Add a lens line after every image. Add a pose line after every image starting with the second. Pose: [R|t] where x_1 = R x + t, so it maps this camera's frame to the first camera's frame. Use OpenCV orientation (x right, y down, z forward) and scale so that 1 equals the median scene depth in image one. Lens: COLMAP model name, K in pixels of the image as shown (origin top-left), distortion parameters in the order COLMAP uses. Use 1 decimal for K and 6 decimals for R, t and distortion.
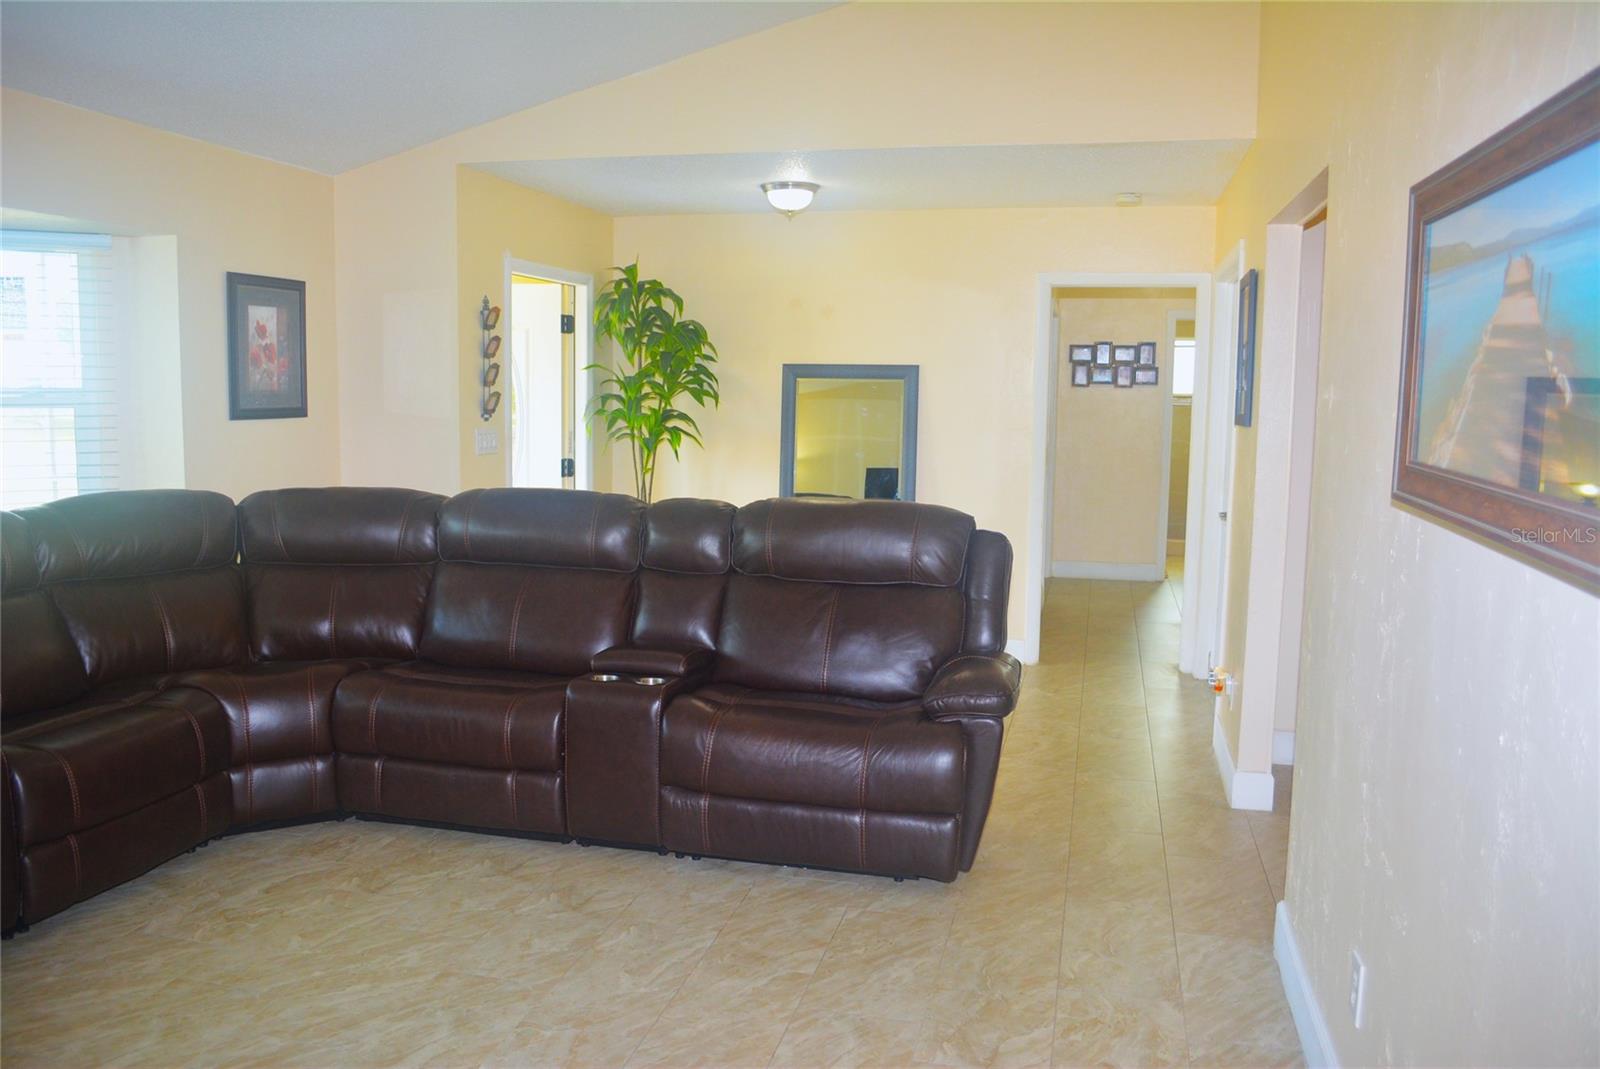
lens RADIAL K [[1270.1, 0, 806.0], [0, 1270.1, 535.2], [0, 0, 1]] dist [-0.083908, 0.008186]
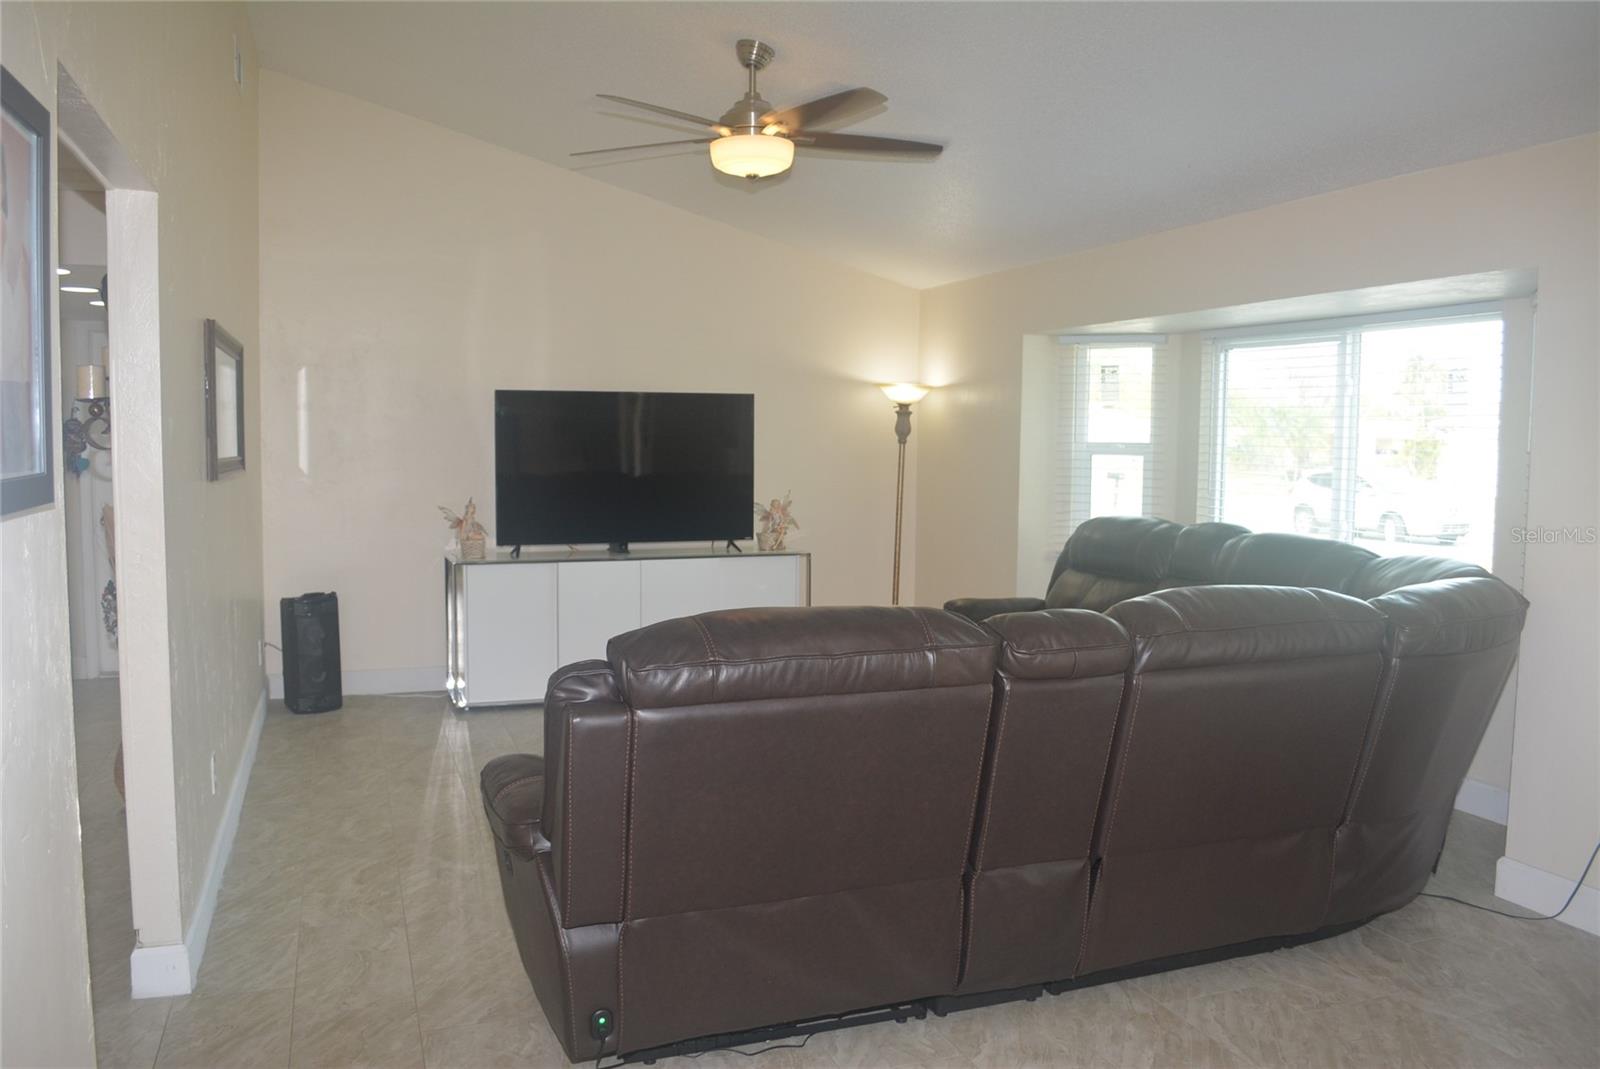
lens RADIAL K [[1262.0, 0, 800.0], [0, 1262.0, 534.5], [0, 0, 1]] dist [-0.078762, 0.005777]
pose [[-0.837349, 0.023103, -0.546181, 0.472839], [-0.085277, 0.981355, 0.172248, -0.218556], [0.539977, 0.190809, -0.819766, 1.894719]]
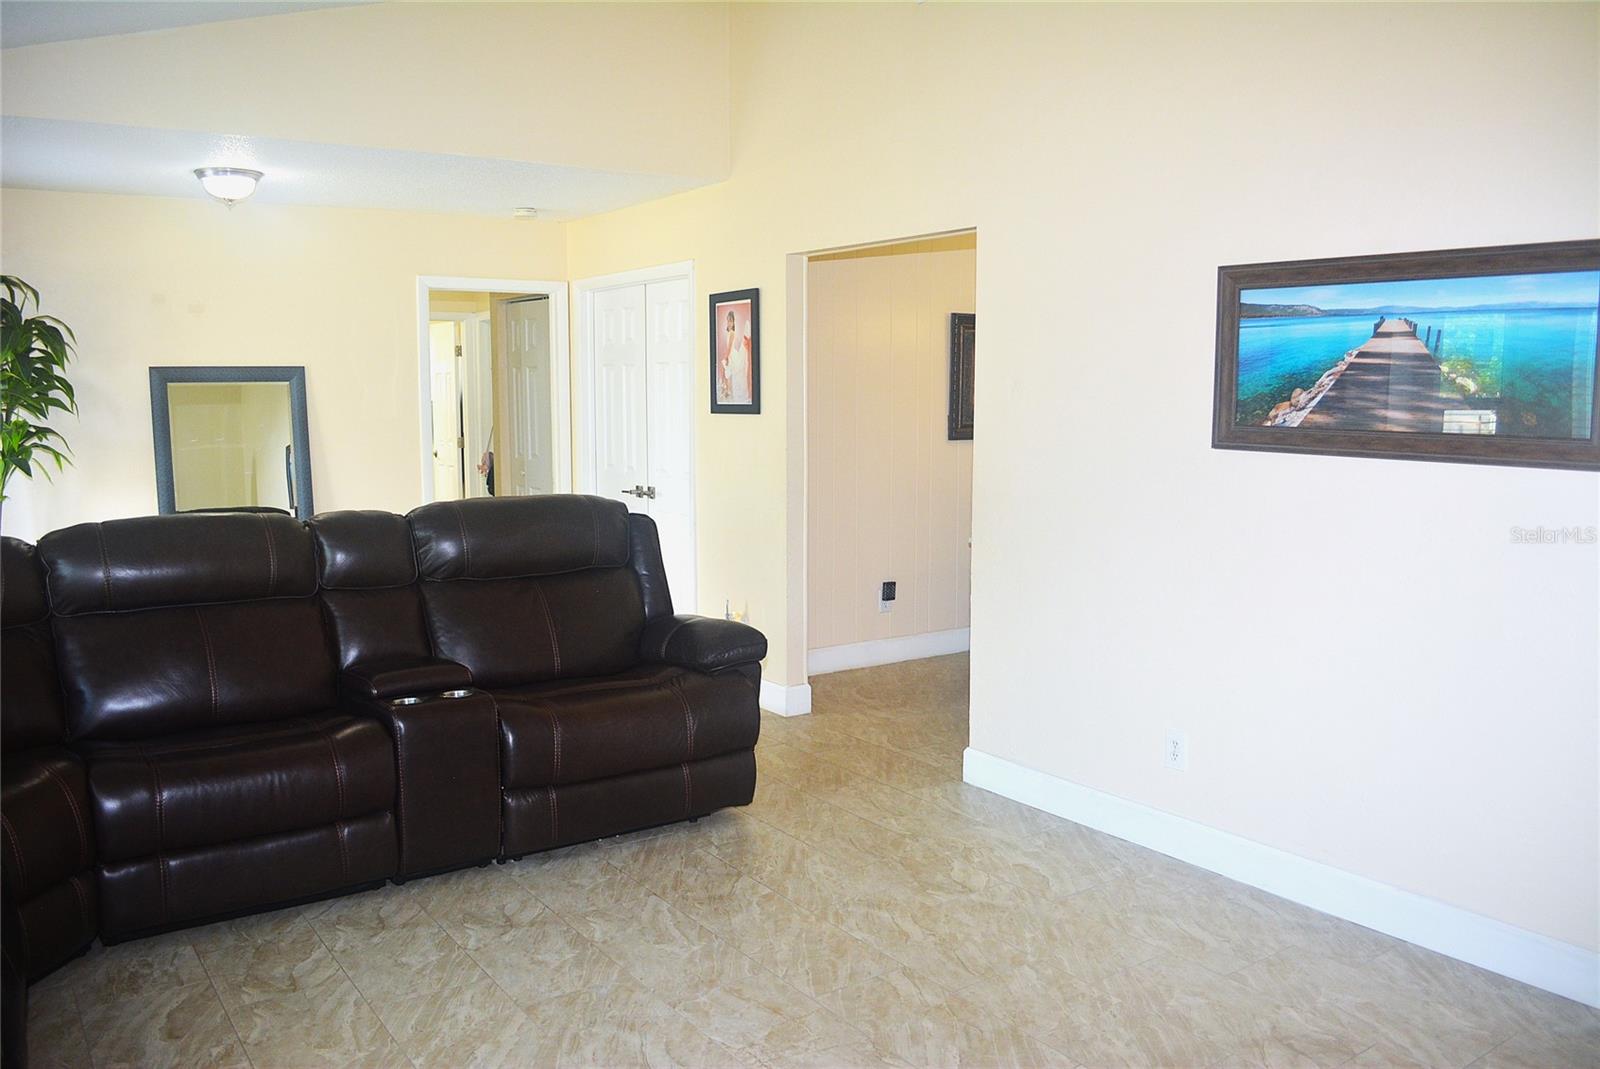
lens RADIAL K [[1270.1, 0, 806.0], [0, 1270.1, 535.2], [0, 0, 1]] dist [-0.083908, 0.008186]
pose [[0.657544, -0.102519, 0.746409, -0.741250], [0.098775, 0.993878, 0.049493, -0.031320], [-0.746913, 0.041183, 0.663645, 0.170991]]
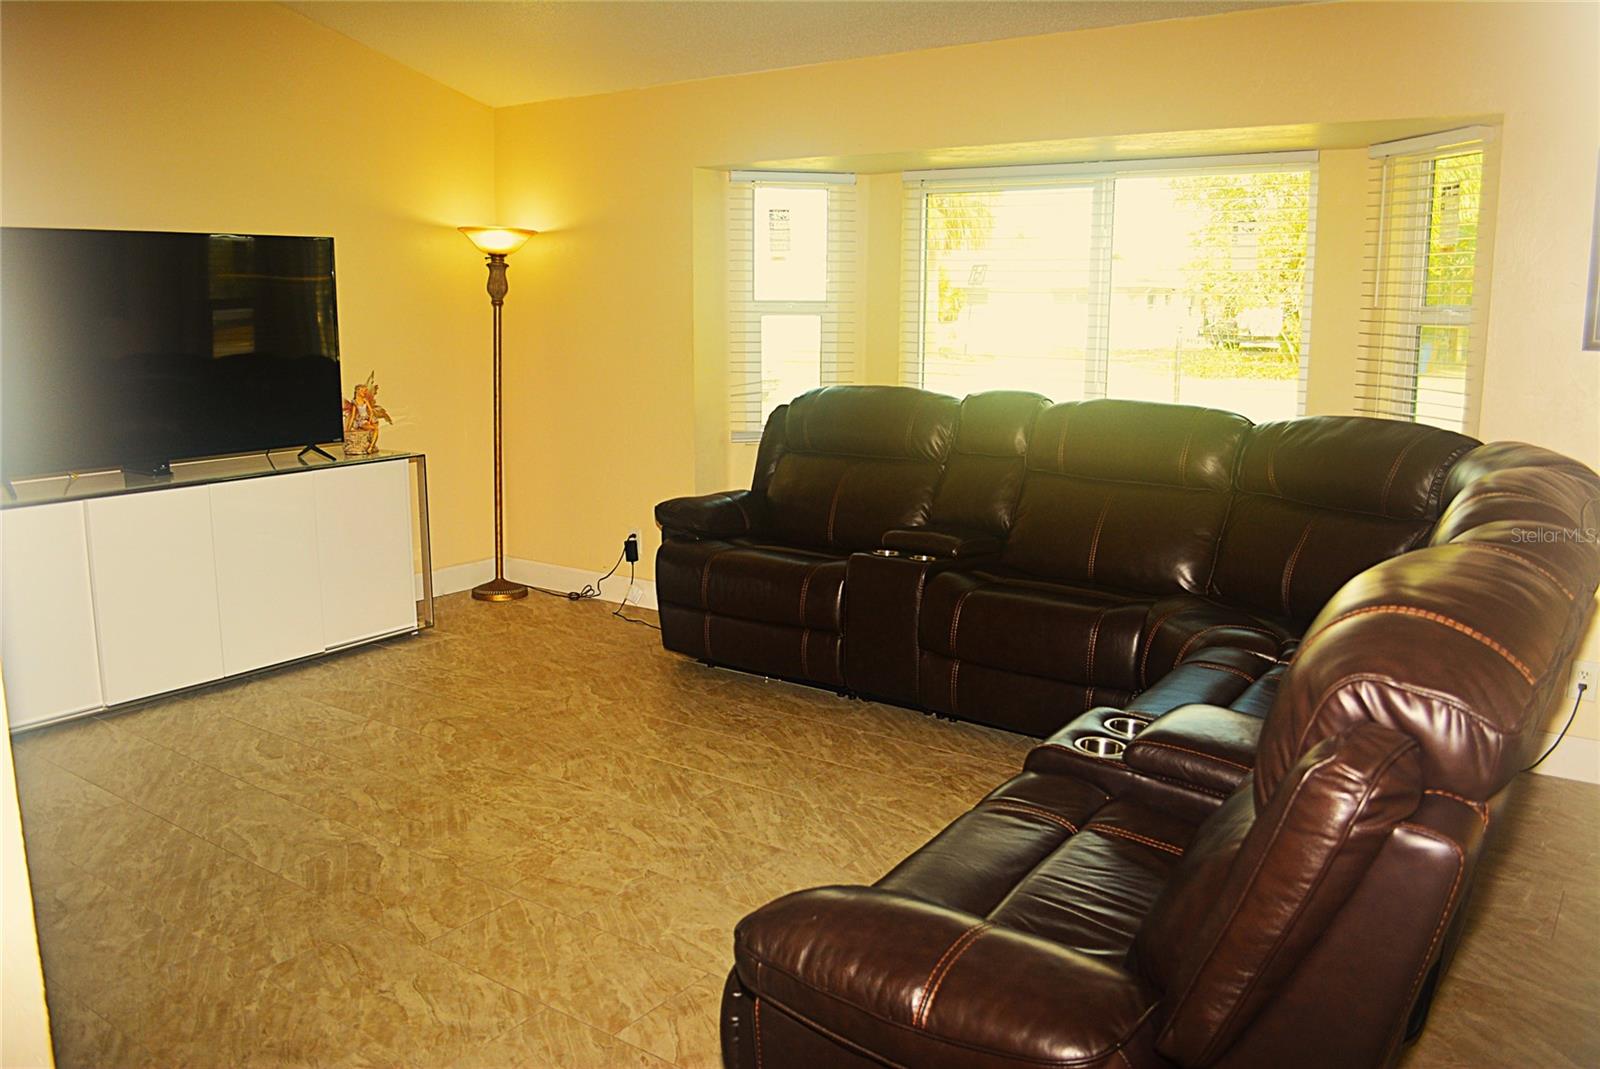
lens RADIAL K [[1270.1, 0, 806.0], [0, 1270.1, 535.2], [0, 0, 1]] dist [-0.083908, 0.008186]
pose [[-0.381858, 0.152396, -0.911570, 0.569236], [-0.120664, 0.969649, 0.212653, -0.123056], [0.916310, 0.191197, -0.351880, 1.207593]]
